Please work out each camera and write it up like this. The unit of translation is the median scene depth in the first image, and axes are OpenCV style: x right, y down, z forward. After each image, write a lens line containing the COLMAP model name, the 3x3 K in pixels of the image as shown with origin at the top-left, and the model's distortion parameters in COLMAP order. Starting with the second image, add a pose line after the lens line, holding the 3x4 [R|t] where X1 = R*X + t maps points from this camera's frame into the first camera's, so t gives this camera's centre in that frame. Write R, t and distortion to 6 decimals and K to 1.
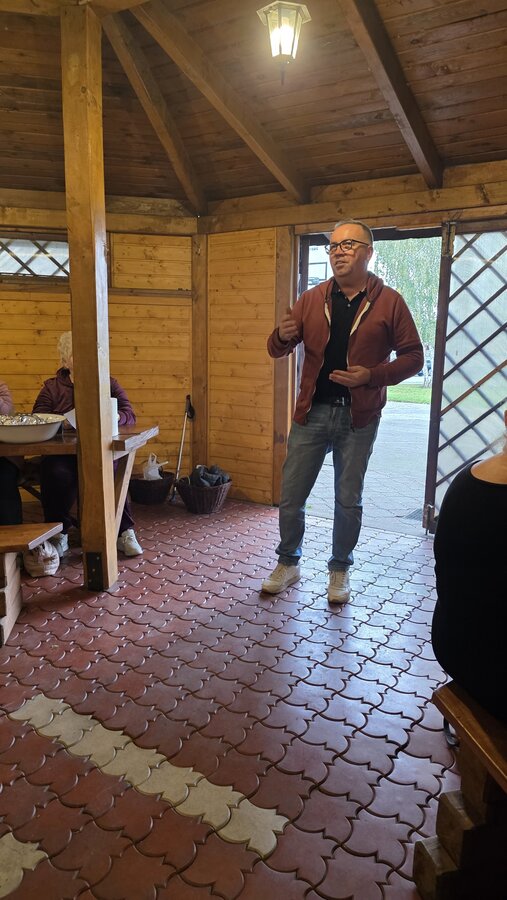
lens RADIAL K [[604.6, 0, 257.2], [0, 604.6, 446.1], [0, 0, 1]] dist [0.046108, -0.039934]
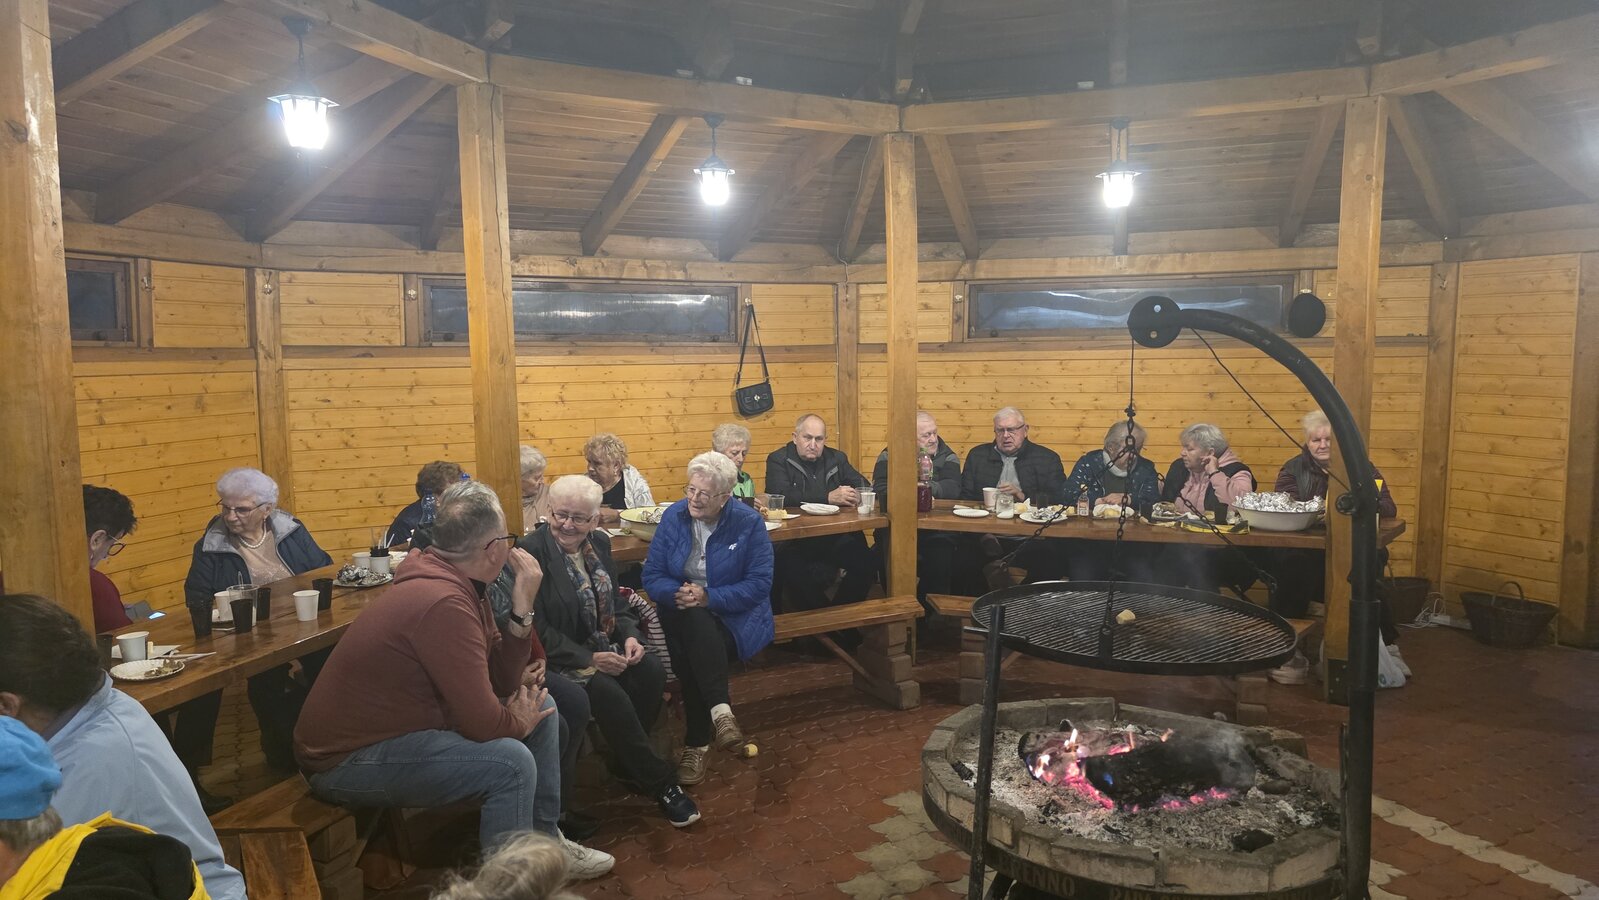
lens RADIAL K [[1074.2, 0, 778.5], [0, 1074.2, 455.7], [0, 0, 1]] dist [0.046108, -0.039934]
pose [[0.859501, 0.028423, -0.510343, -0.115419], [-0.062450, 0.996812, -0.049660, 0.003184], [0.507304, 0.074554, 0.858536, -0.551509]]
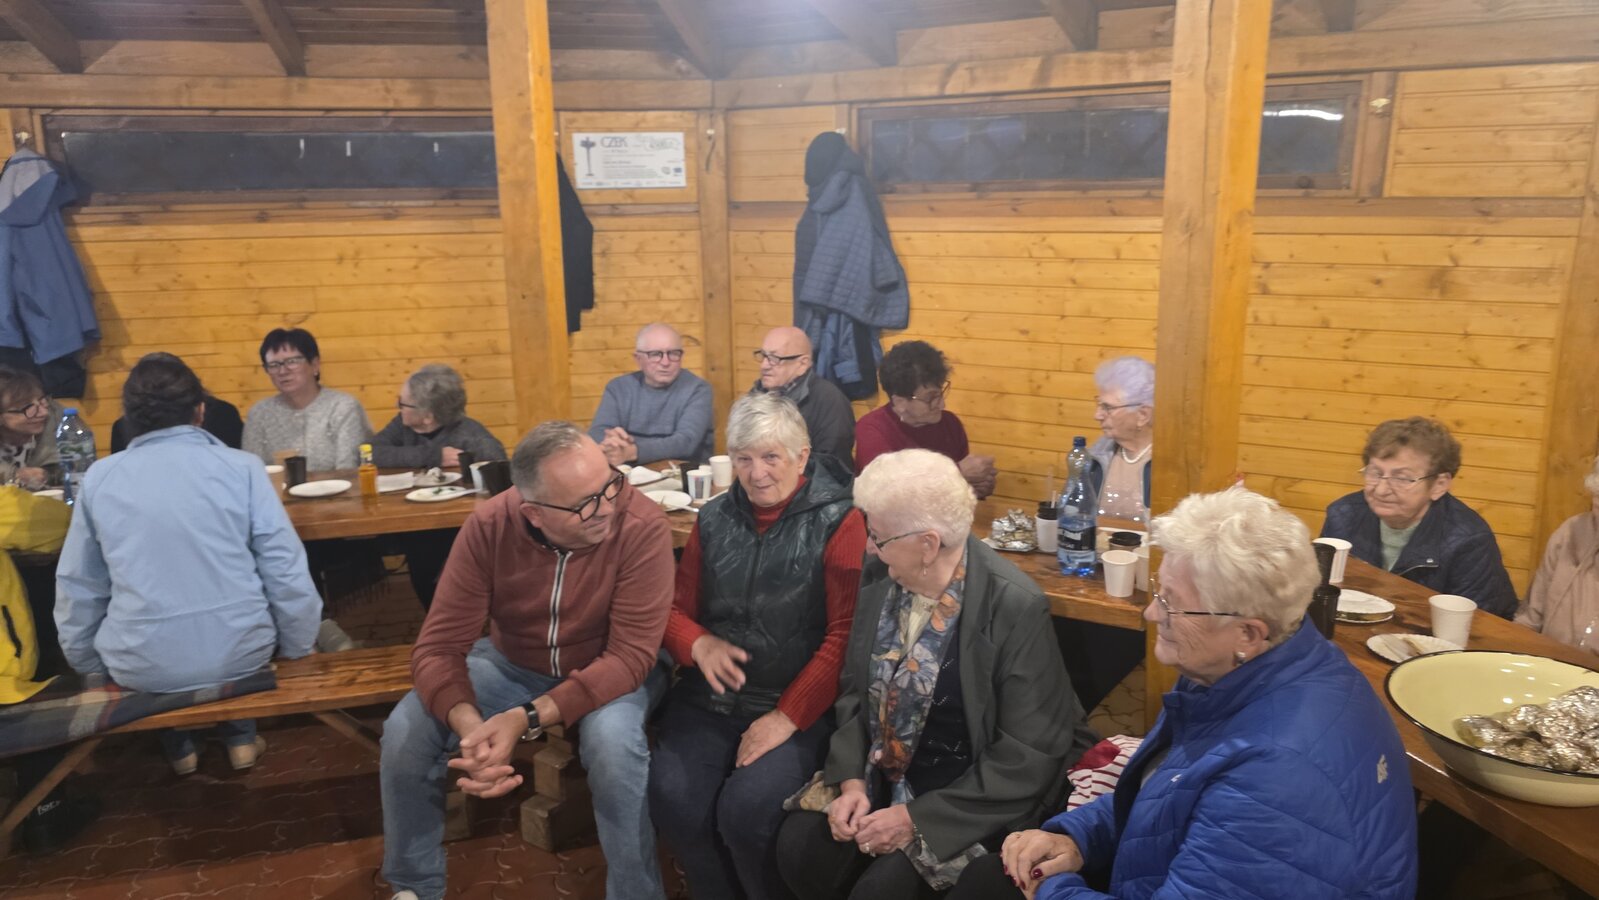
lens RADIAL K [[1074.2, 0, 804.3], [0, 1074.2, 446.3], [0, 0, 1]] dist [0.046108, -0.039934]
pose [[-0.691091, 0.145779, -0.707913, -0.343904], [-0.124826, 0.940657, 0.315567, -0.155980], [0.711907, 0.306451, -0.631883, 0.370272]]
